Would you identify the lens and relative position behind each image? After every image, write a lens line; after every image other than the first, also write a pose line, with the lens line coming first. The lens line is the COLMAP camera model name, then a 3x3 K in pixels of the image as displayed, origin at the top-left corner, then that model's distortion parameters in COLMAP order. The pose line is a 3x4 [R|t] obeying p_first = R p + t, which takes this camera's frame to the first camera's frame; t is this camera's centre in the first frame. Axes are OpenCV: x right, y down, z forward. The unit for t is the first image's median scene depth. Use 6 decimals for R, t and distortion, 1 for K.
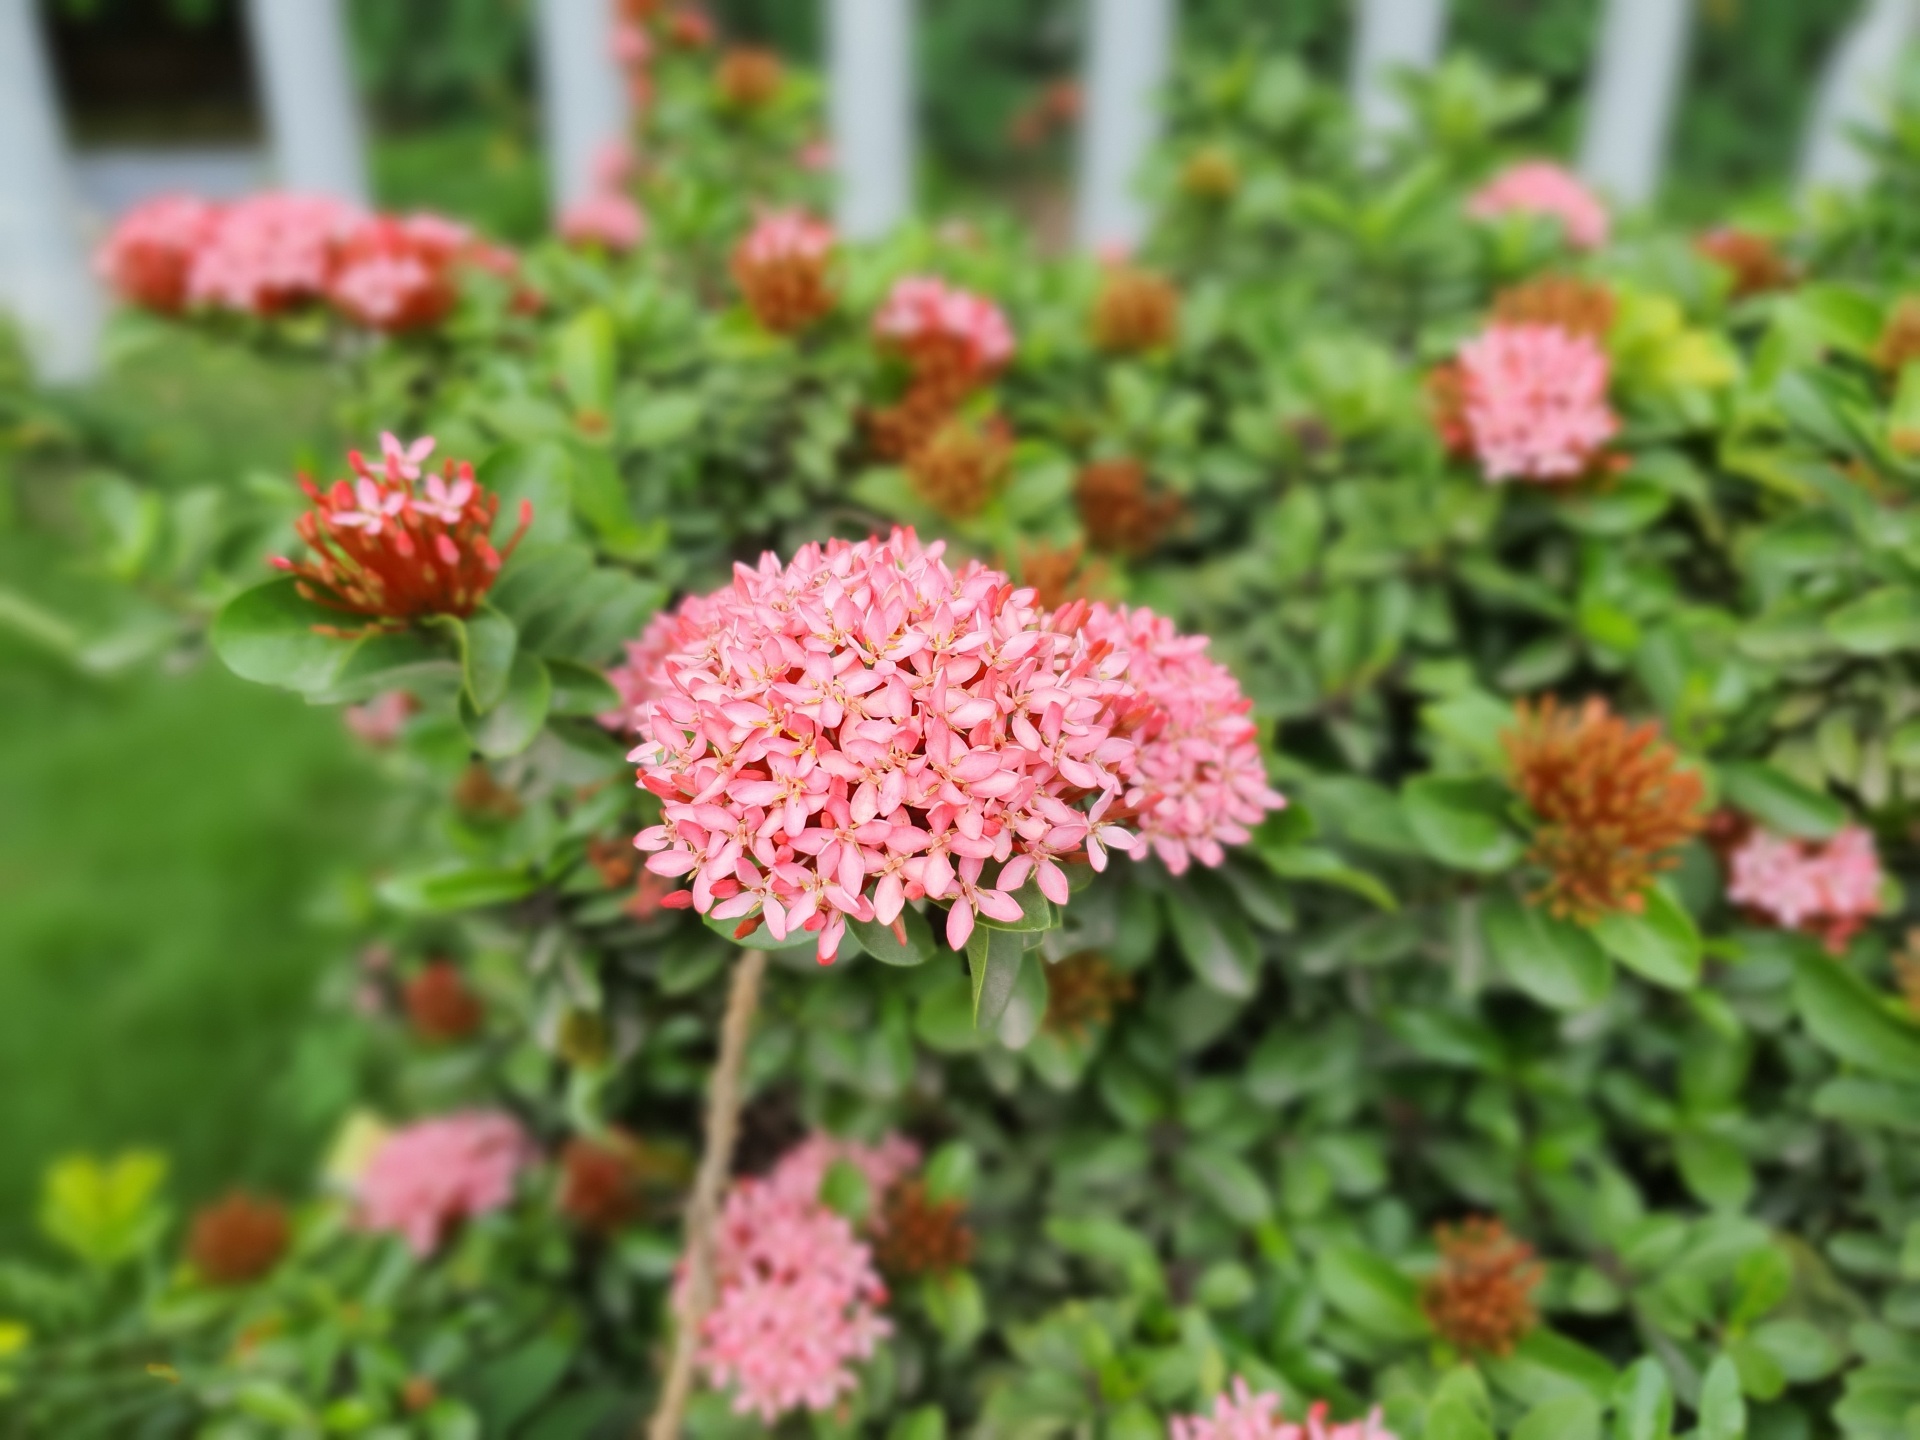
lens RADIAL K [[1513.7, 0, 943.9], [0, 1513.7, 720.0], [0, 0, 1]] dist [-0.002120, -0.000068]
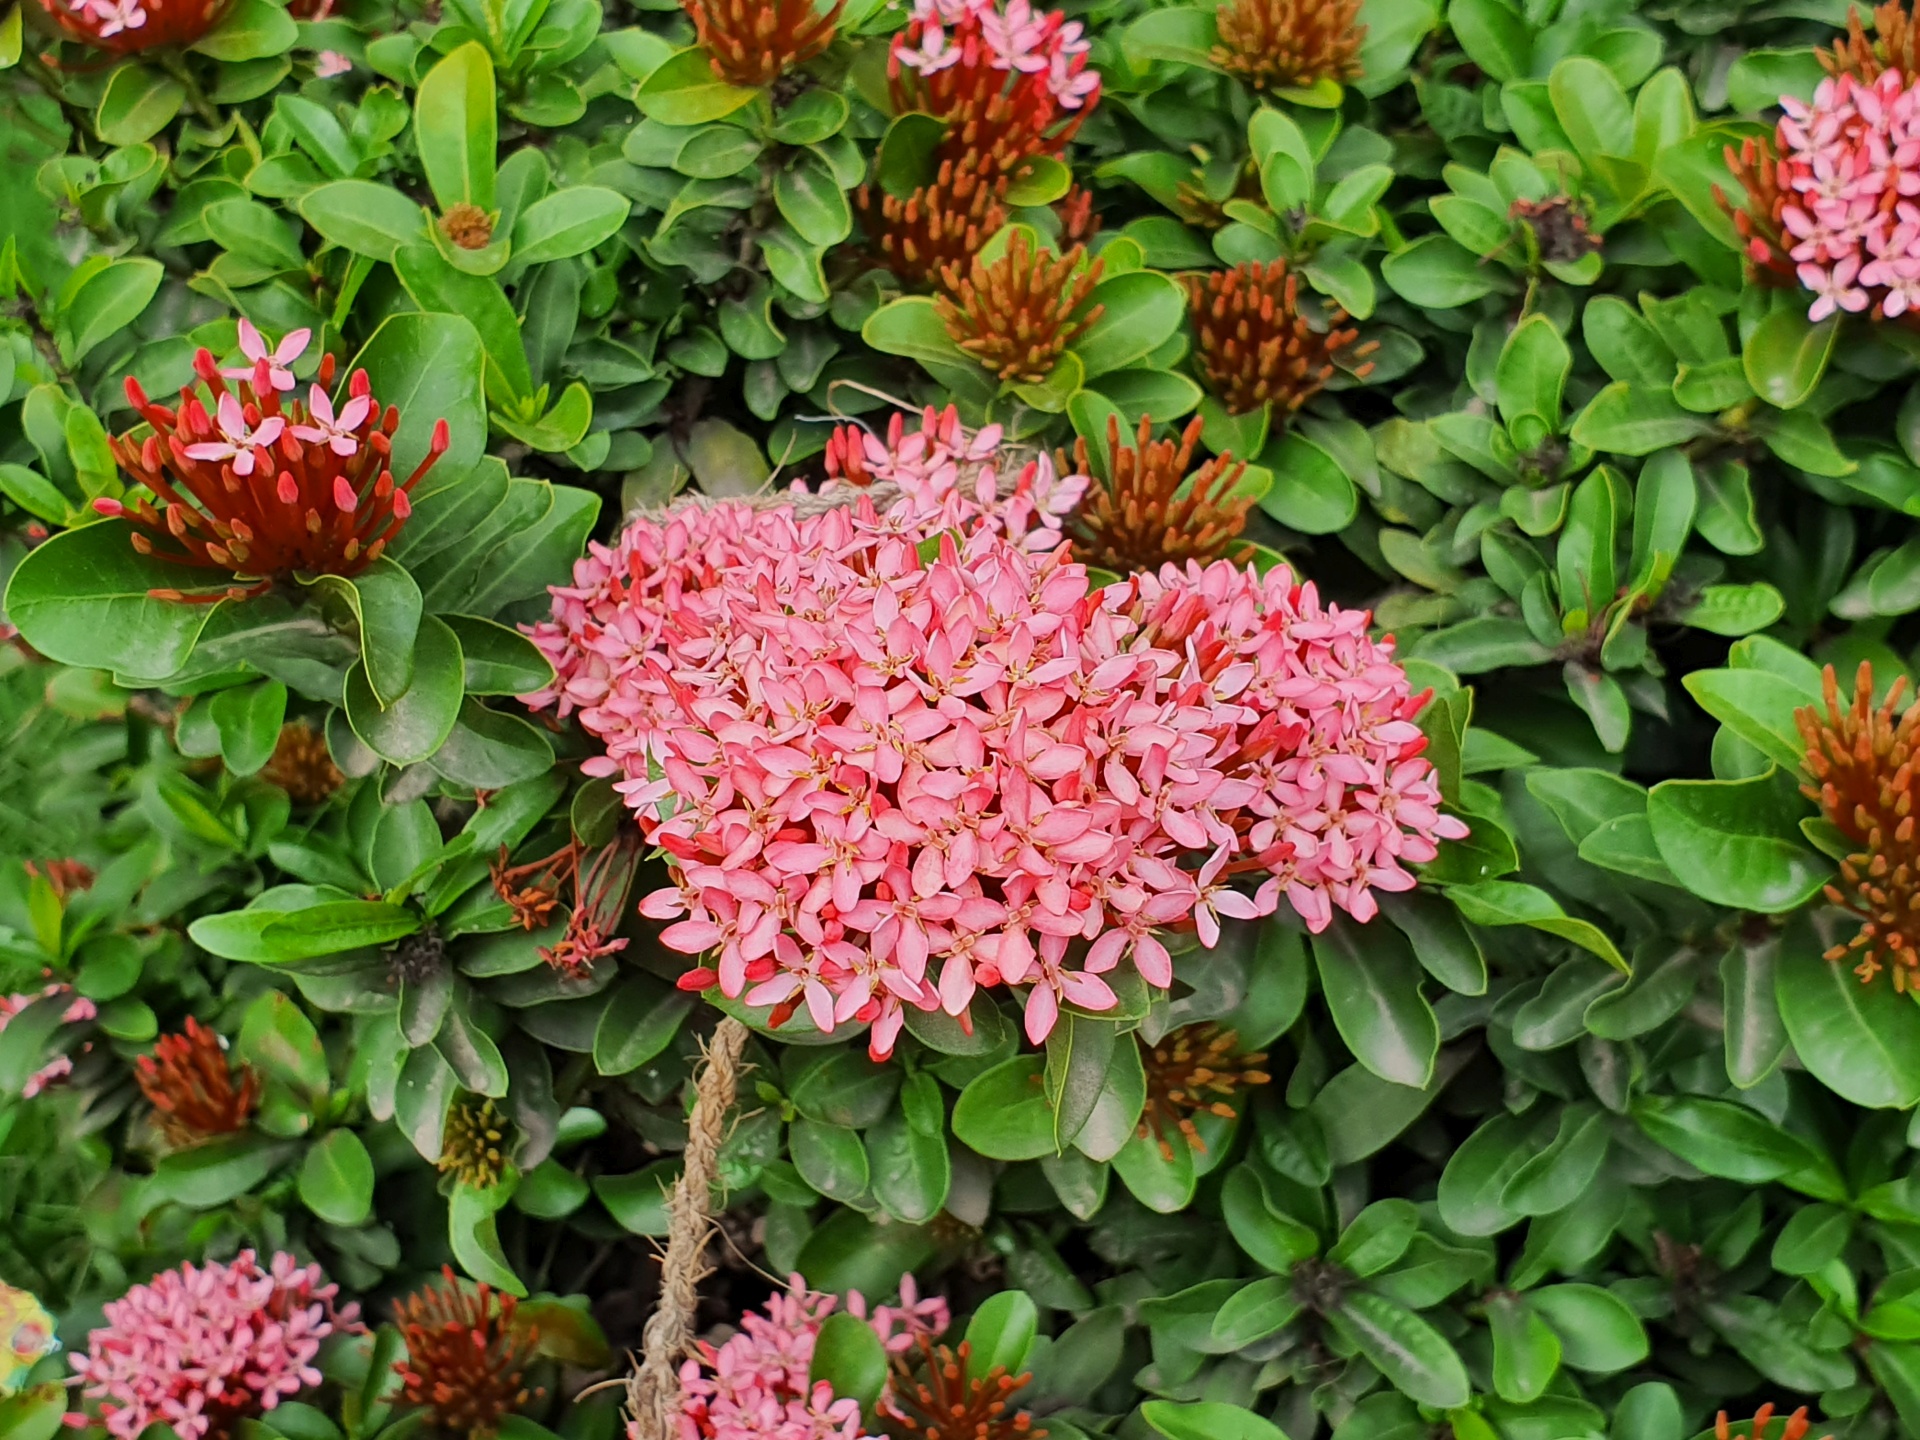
lens RADIAL K [[2877.4, 0, 938.1], [0, 2877.4, 718.9], [0, 0, 1]] dist [0.074022, 0.025468]
pose [[0.999988, 0.002616, -0.004149, -0.027247], [-0.002332, 0.997756, 0.066907, -0.091005], [0.004314, -0.066897, 0.997751, -0.391179]]
